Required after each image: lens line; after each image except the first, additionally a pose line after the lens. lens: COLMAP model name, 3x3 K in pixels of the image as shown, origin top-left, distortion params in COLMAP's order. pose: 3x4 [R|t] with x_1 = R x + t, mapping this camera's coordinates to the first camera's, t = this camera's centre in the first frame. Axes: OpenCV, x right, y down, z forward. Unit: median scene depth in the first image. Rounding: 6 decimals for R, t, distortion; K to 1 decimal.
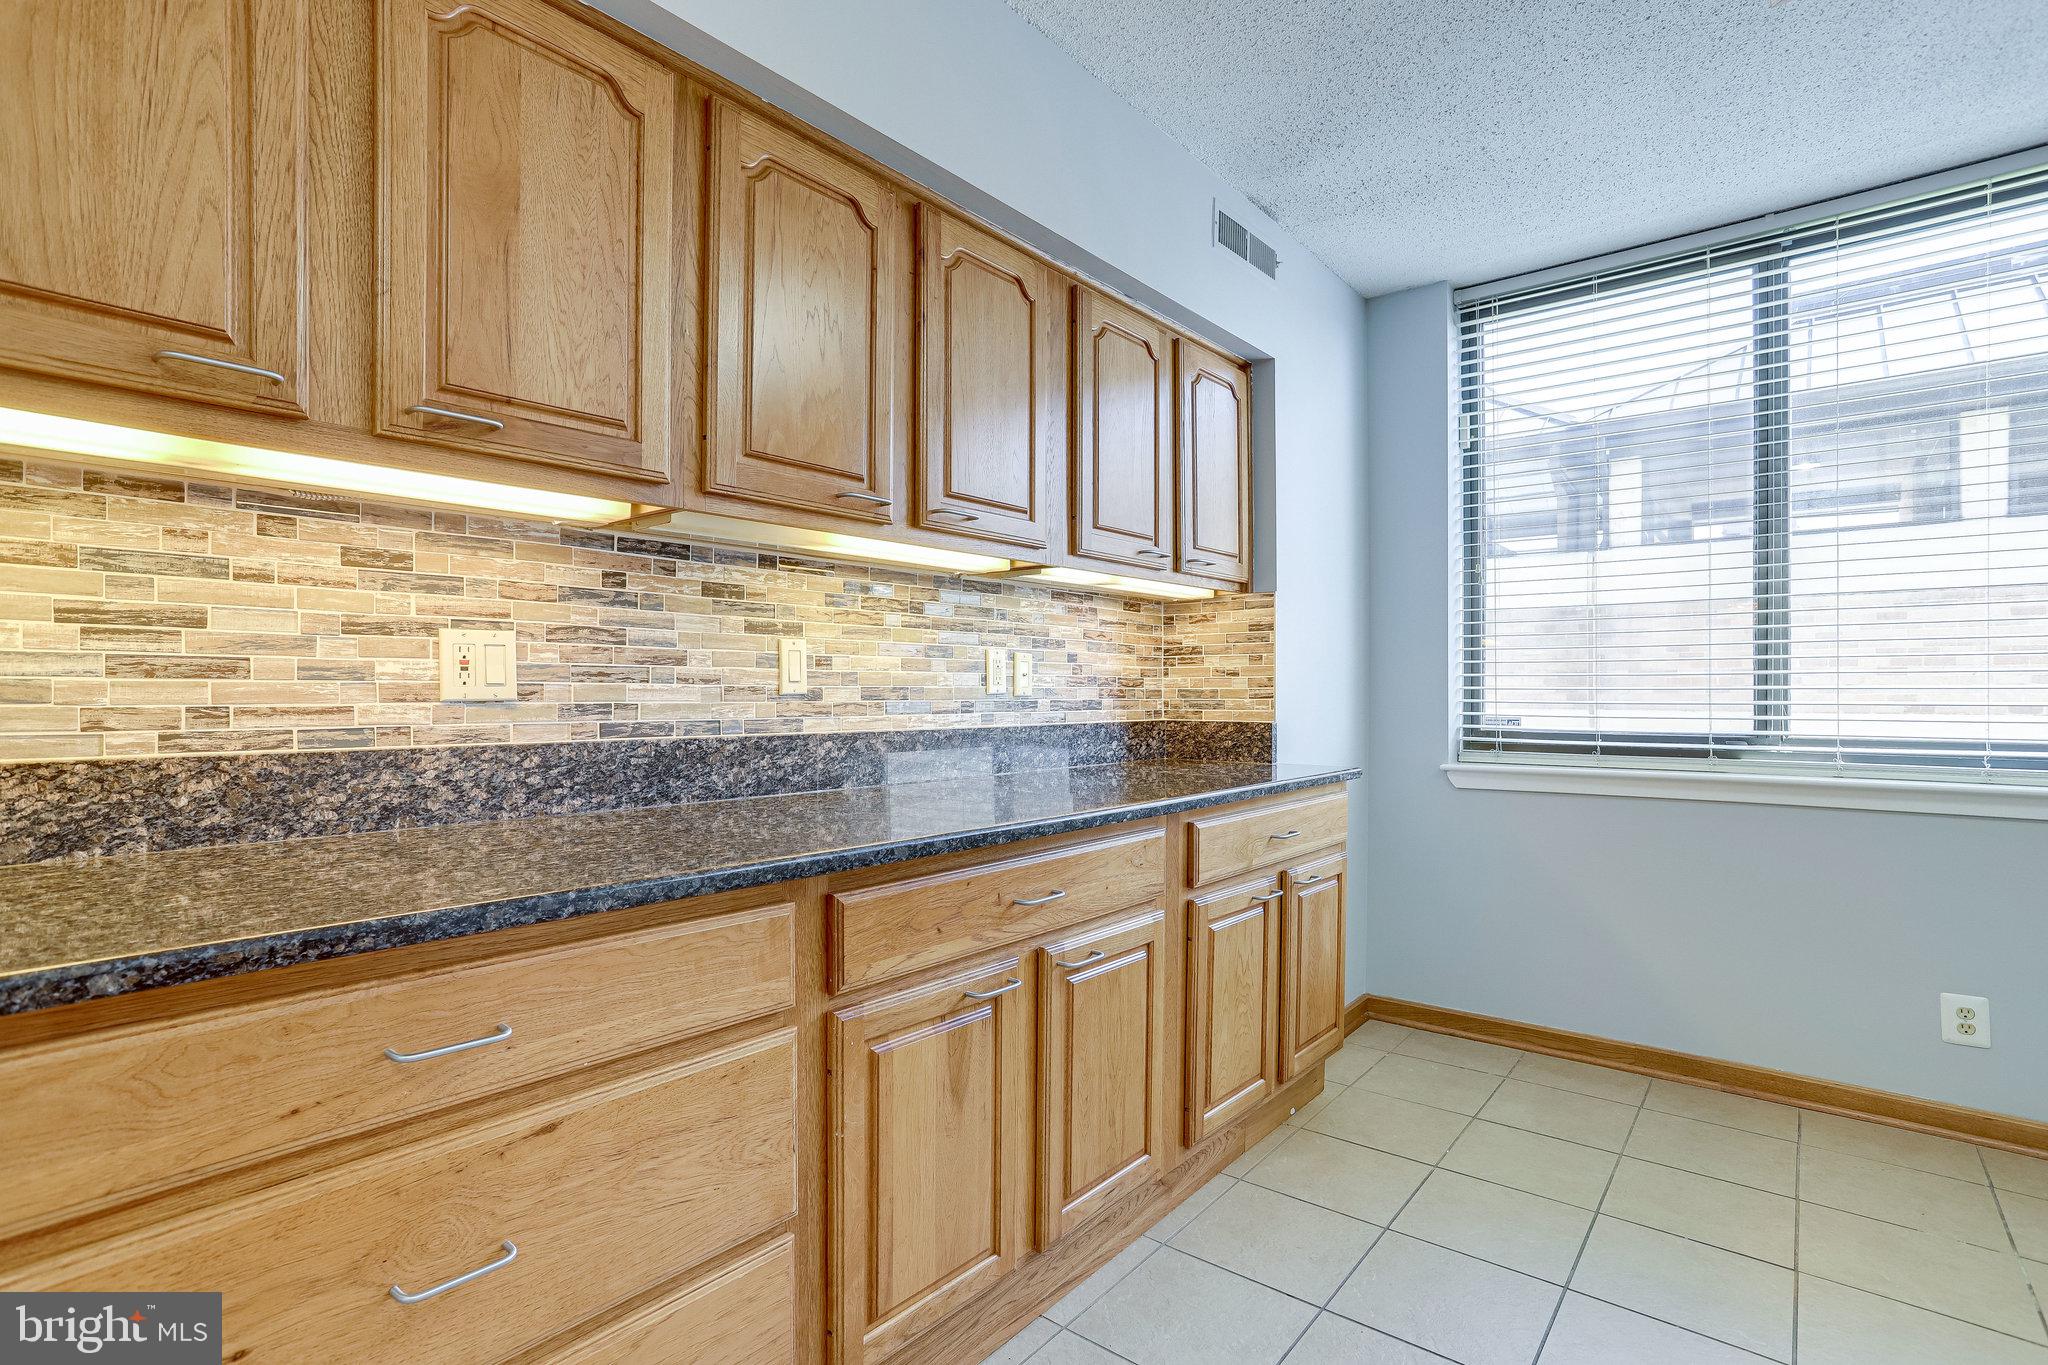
lens RADIAL K [[996.3, 0, 1027.5], [0, 996.3, 699.8], [0, 0, 1]] dist [-0.048476, 0.026499]
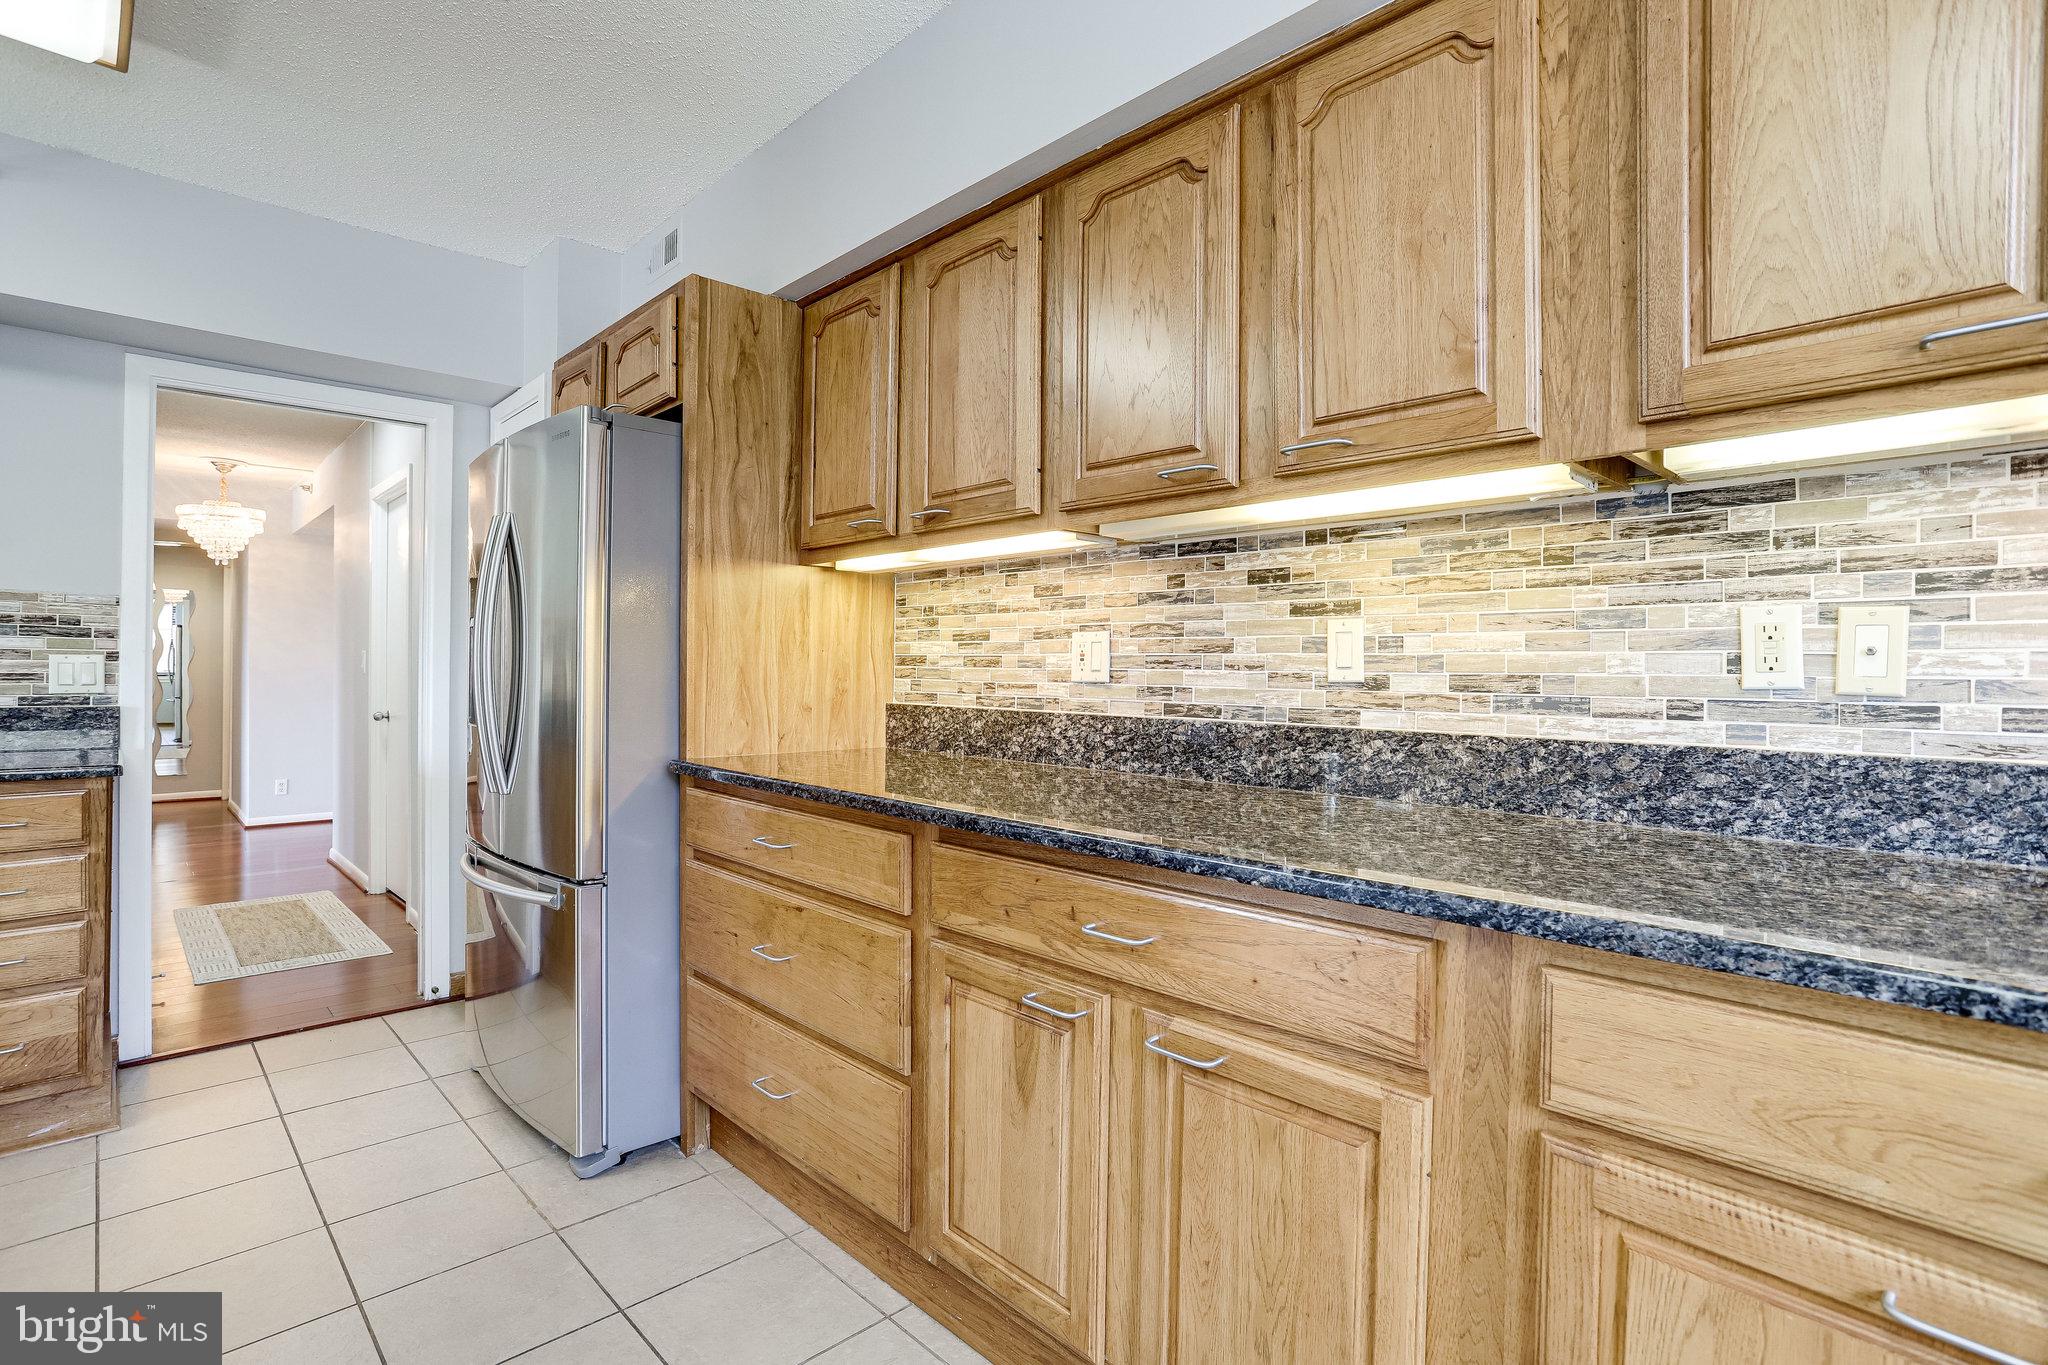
lens RADIAL K [[997.9, 0, 1024.0], [0, 997.9, 682.5], [0, 0, 1]] dist [-0.054078, 0.031341]
pose [[-0.117385, 0.012234, -0.993011, 0.761021], [-0.014803, 0.999791, 0.014067, -0.015241], [0.992976, 0.016350, -0.117179, 0.939922]]
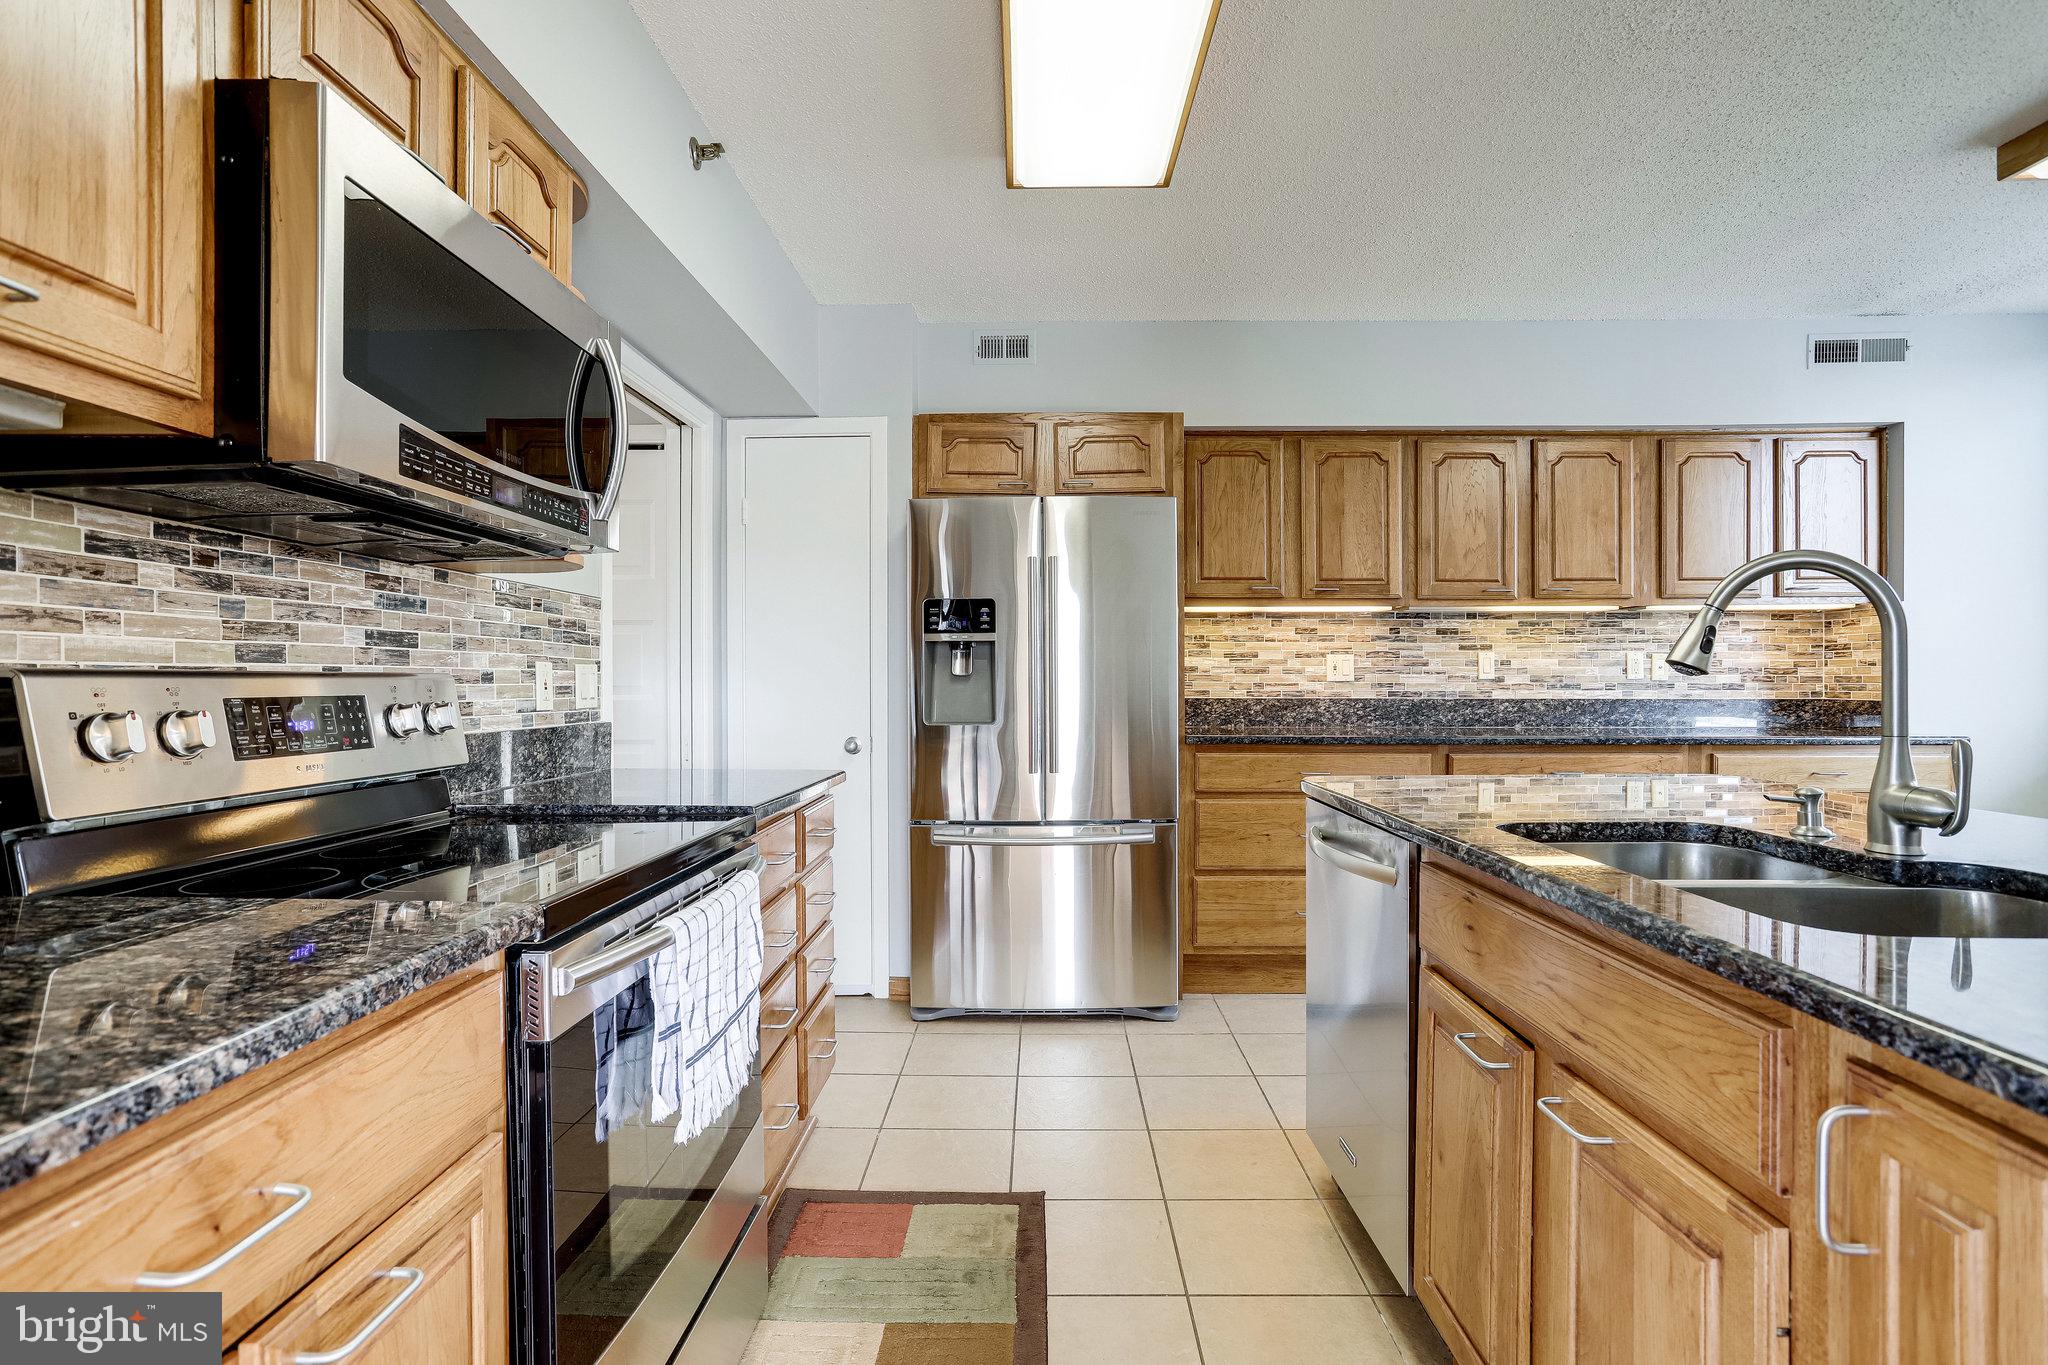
lens RADIAL K [[990.2, 0, 1024.0], [0, 990.2, 682.5], [0, 0, 1]] dist [-0.053892, 0.032342]
pose [[0.616337, 0.003151, -0.787477, 0.878449], [-0.005699, 0.999984, -0.000460, 0.008774], [0.787462, 0.004771, 0.616345, -1.139091]]
